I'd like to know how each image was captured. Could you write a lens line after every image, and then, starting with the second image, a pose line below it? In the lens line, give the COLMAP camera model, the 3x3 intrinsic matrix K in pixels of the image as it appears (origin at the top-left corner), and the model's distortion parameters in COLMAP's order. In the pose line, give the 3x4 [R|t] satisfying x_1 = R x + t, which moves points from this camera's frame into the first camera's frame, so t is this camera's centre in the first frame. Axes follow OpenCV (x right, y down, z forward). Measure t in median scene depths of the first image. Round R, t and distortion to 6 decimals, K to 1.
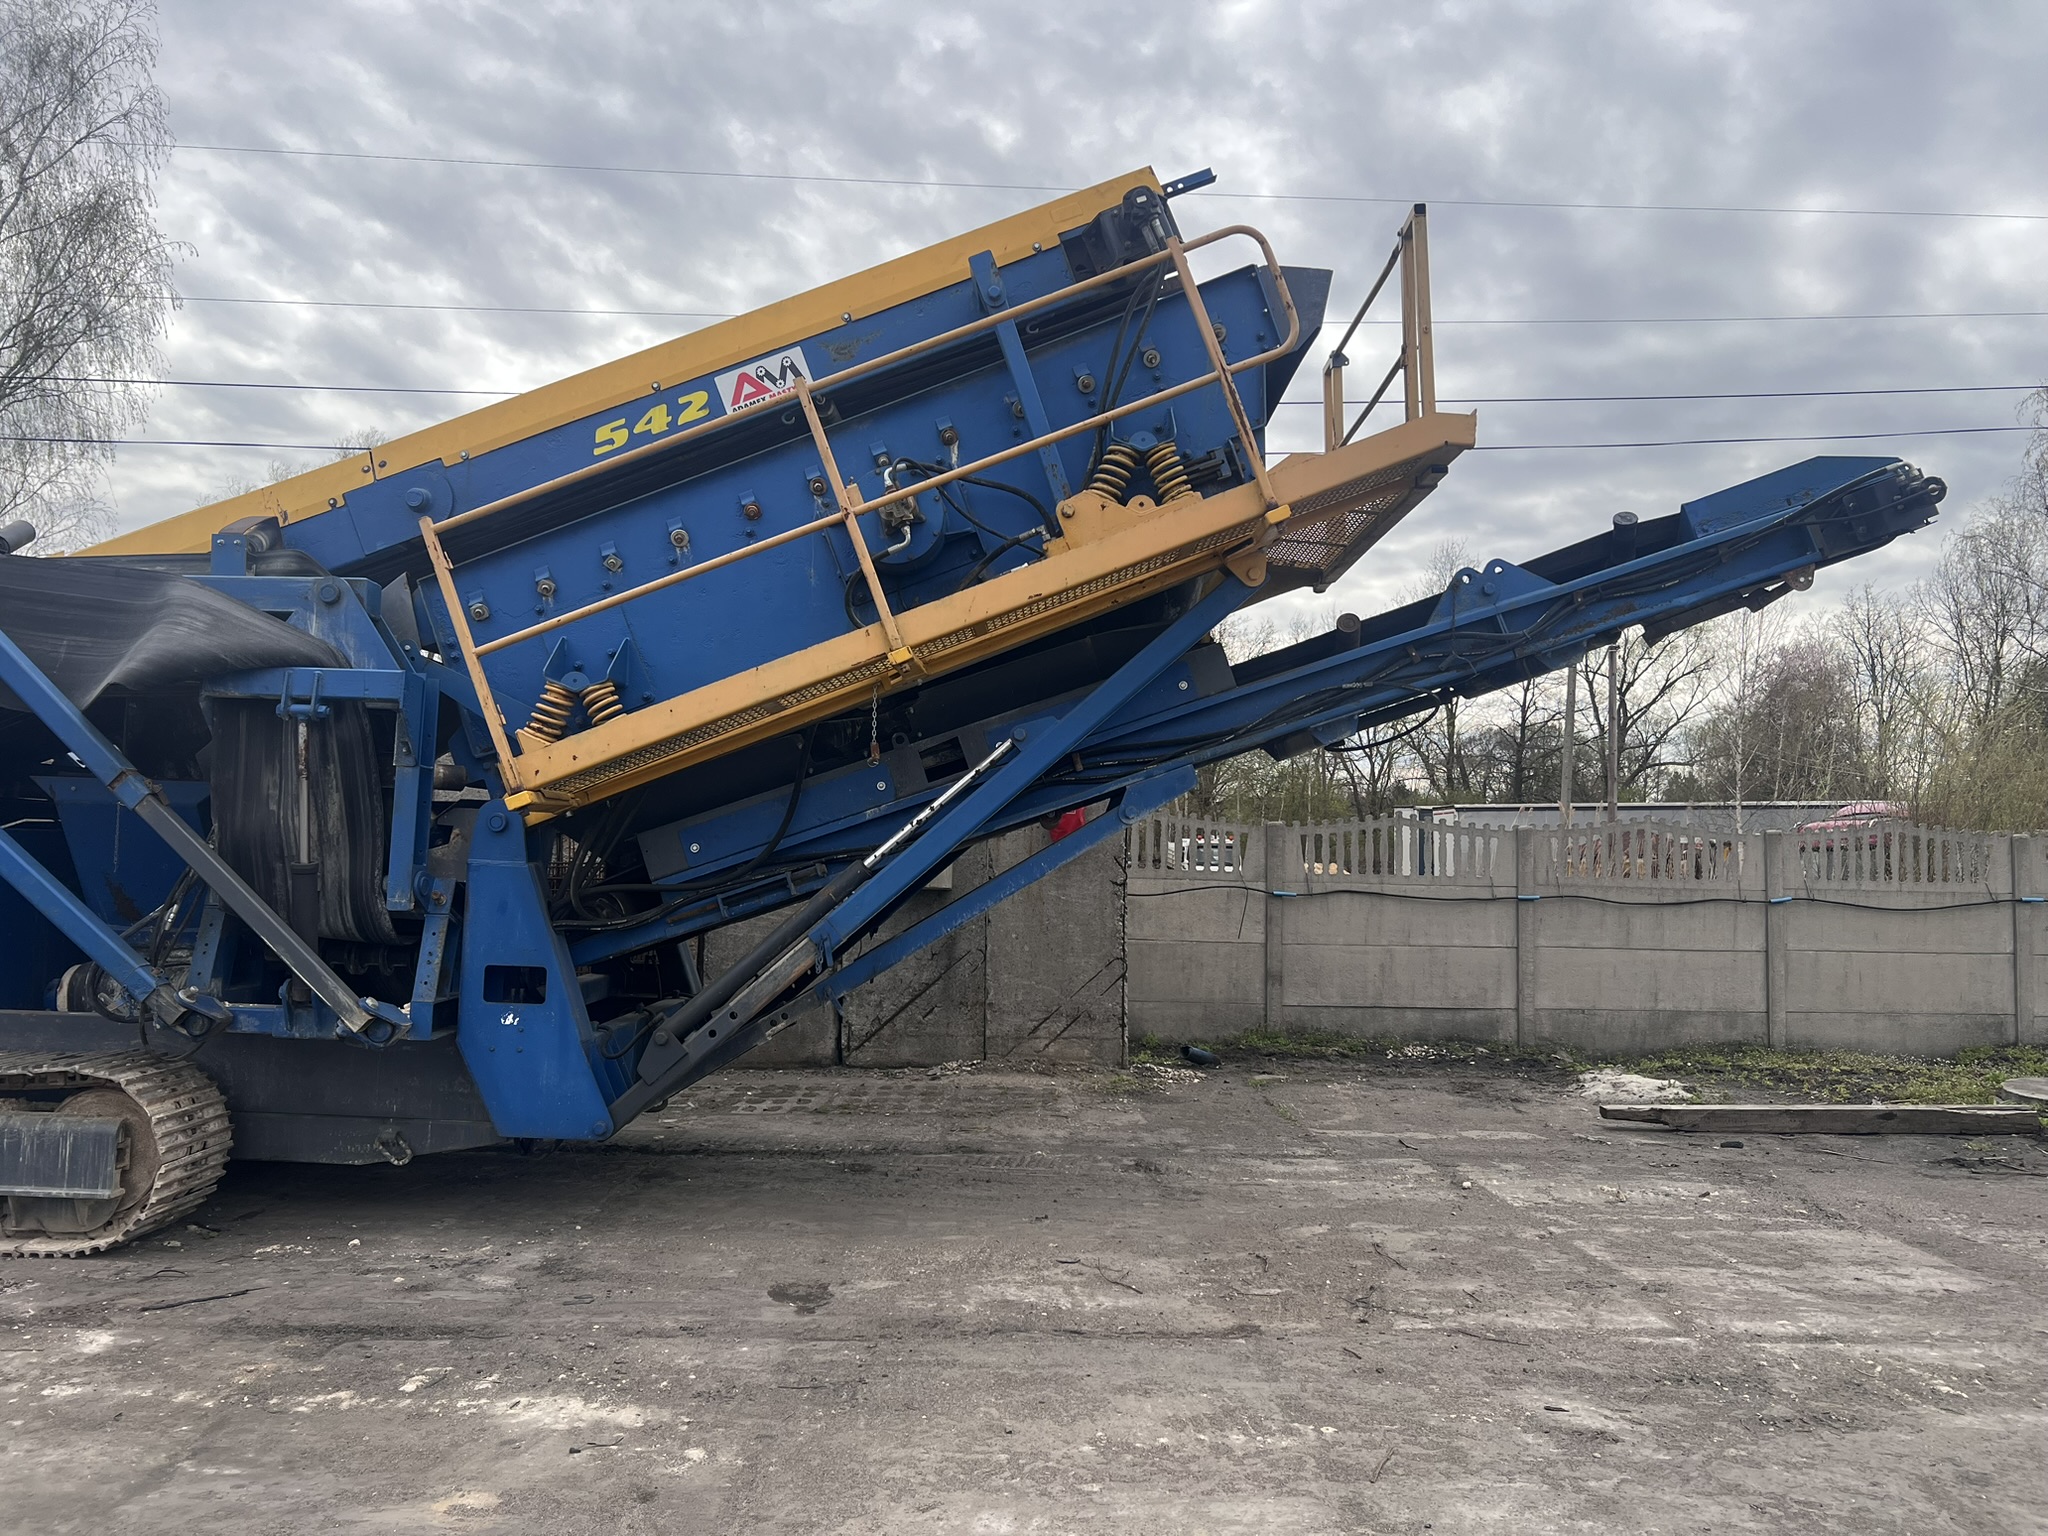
lens RADIAL K [[1499.3, 0, 980.3], [0, 1499.3, 767.5], [0, 0, 1]] dist [0.096748, -0.146375]
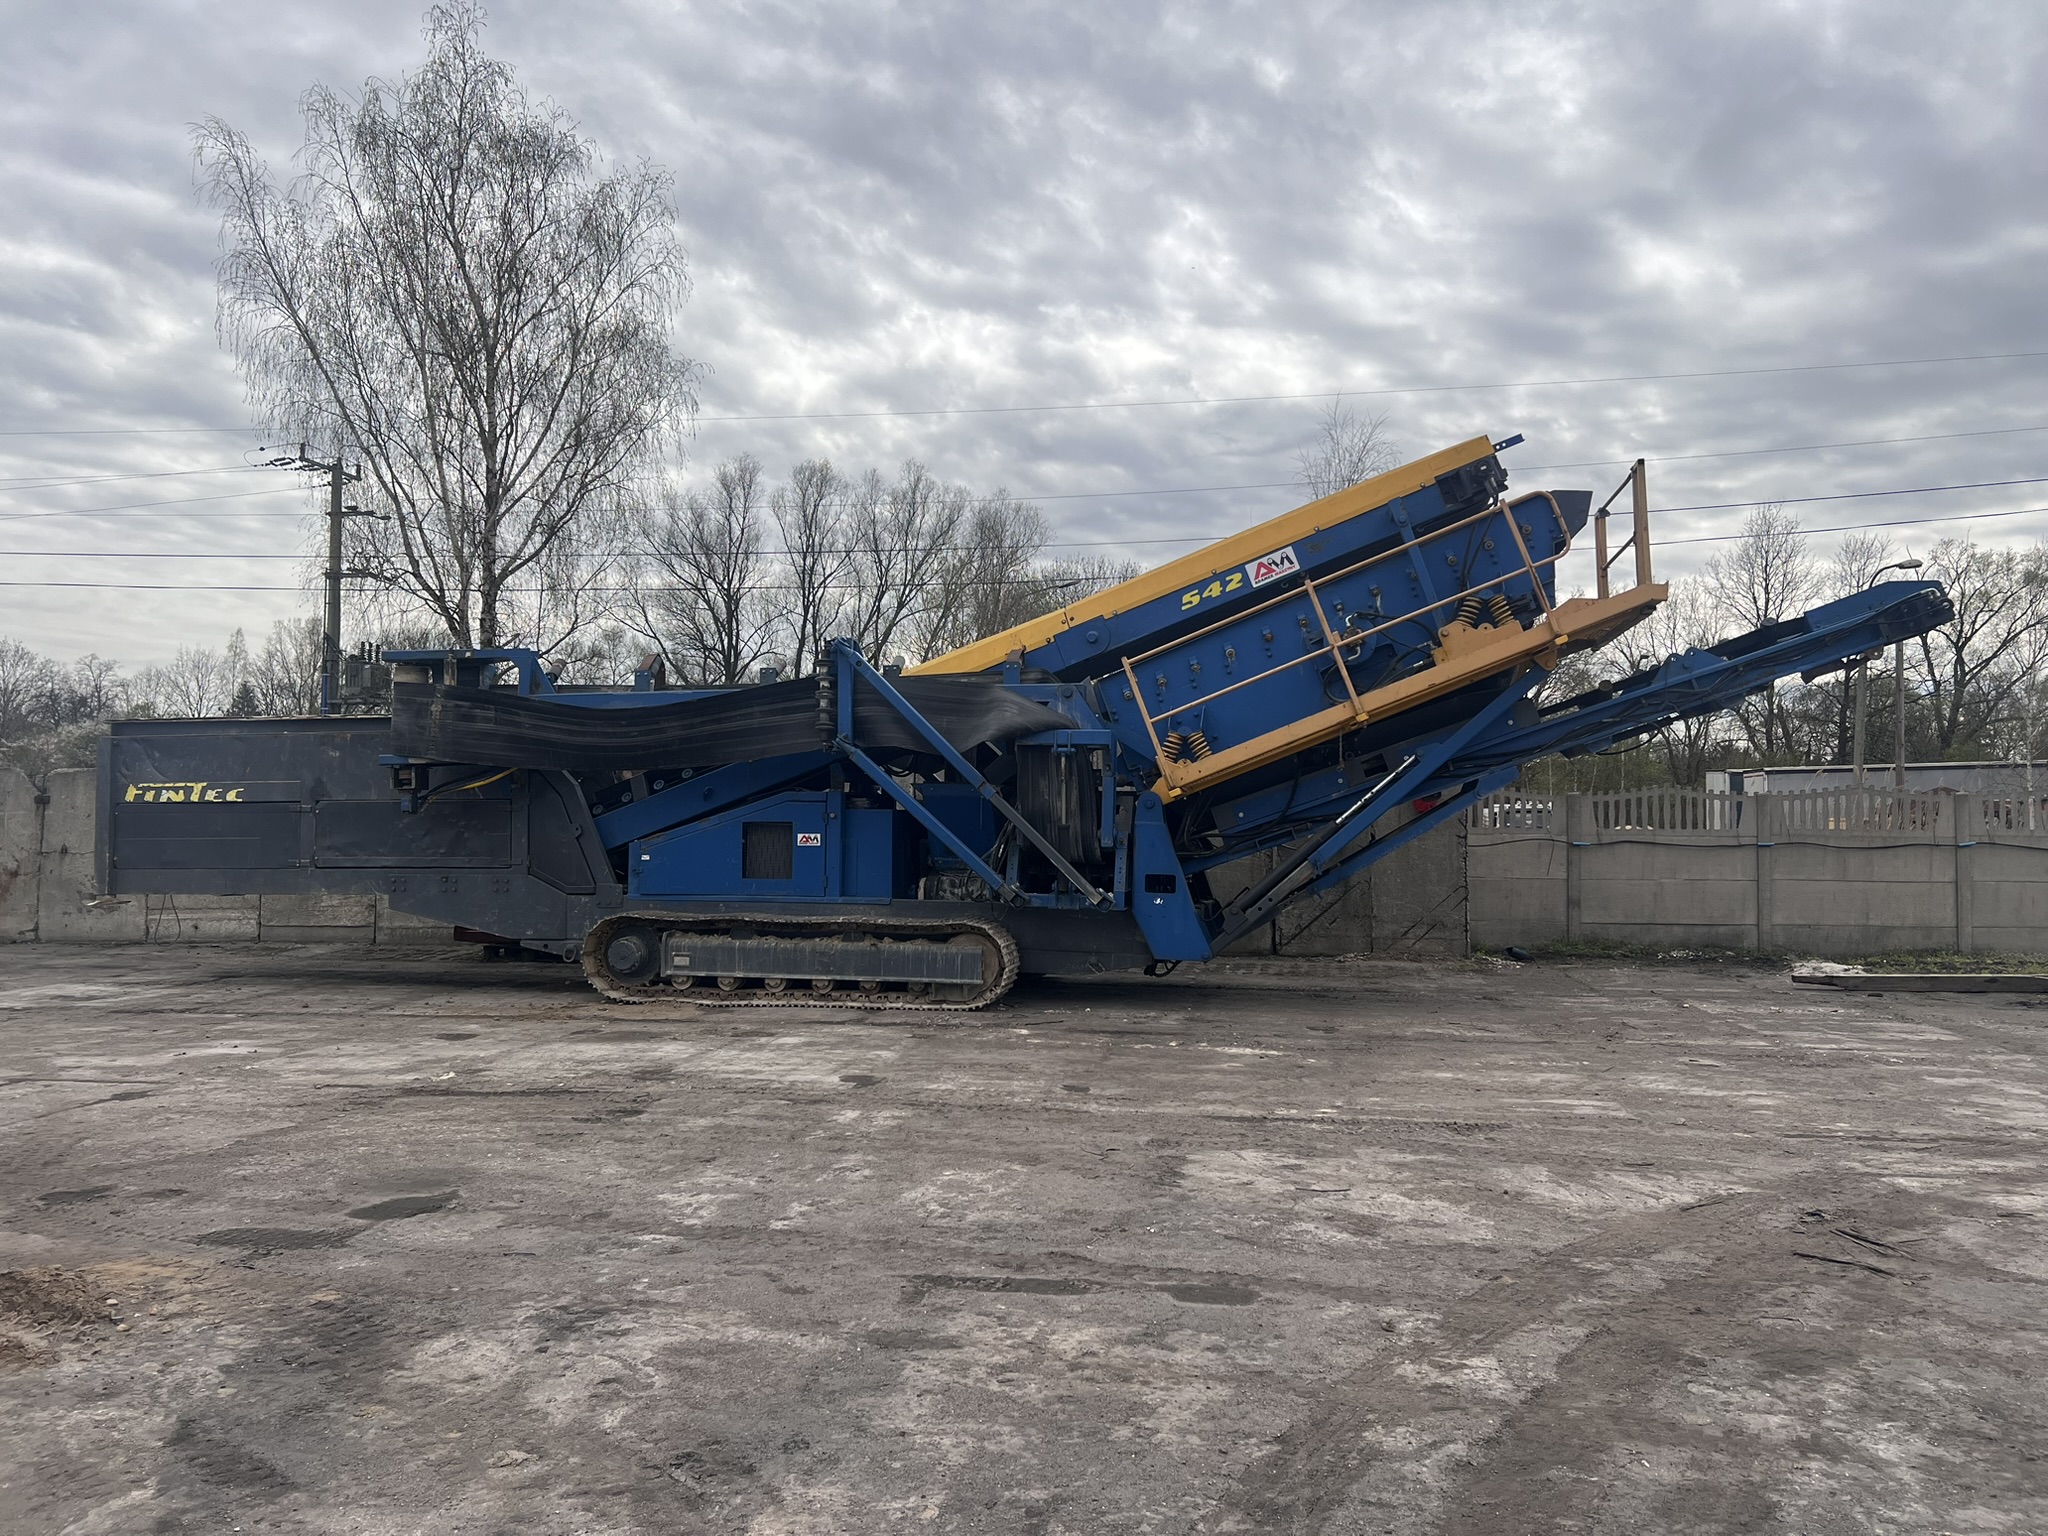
lens RADIAL K [[1527.4, 0, 977.4], [0, 1527.4, 777.2], [0, 0, 1]] dist [0.050011, -0.105988]
pose [[0.982118, -0.018635, -0.187341, -0.151111], [0.023492, 0.999442, 0.023740, -0.047482], [0.186795, -0.027716, 0.982008, -0.943386]]
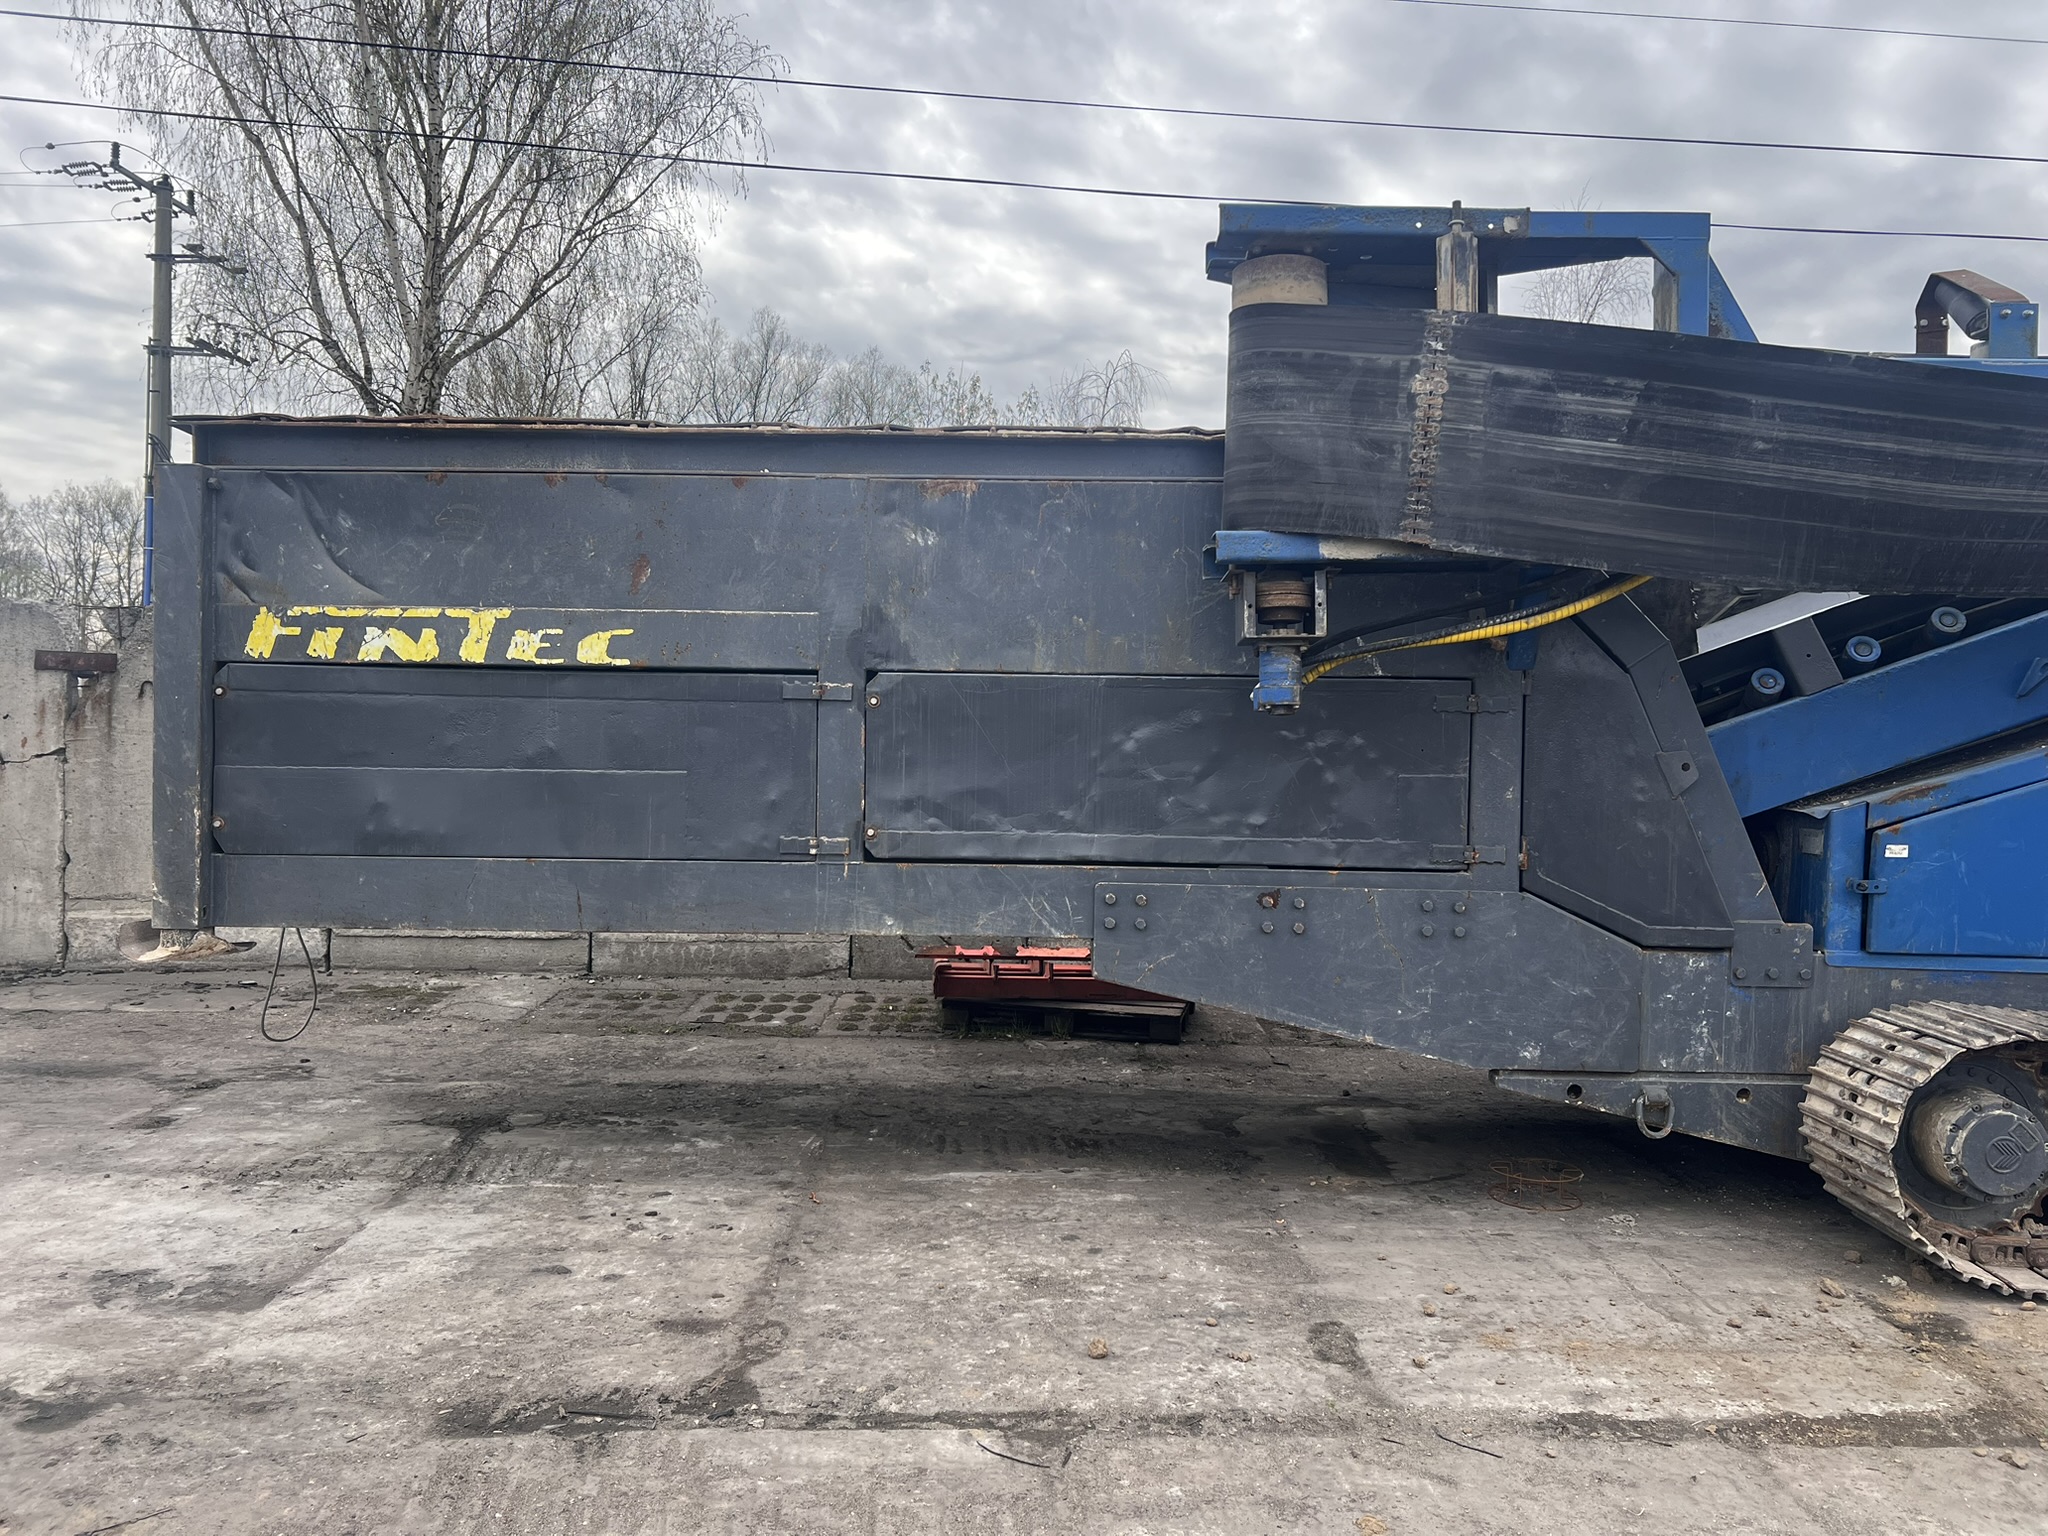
lens RADIAL K [[1614.2, 0, 957.7], [0, 1614.2, 768.4], [0, 0, 1]] dist [-0.025308, -0.003344]
pose [[0.999755, 0.008102, -0.020602, -1.399440], [-0.006667, 0.997607, 0.068821, 0.008908], [0.021110, -0.068666, 0.997416, 0.203730]]
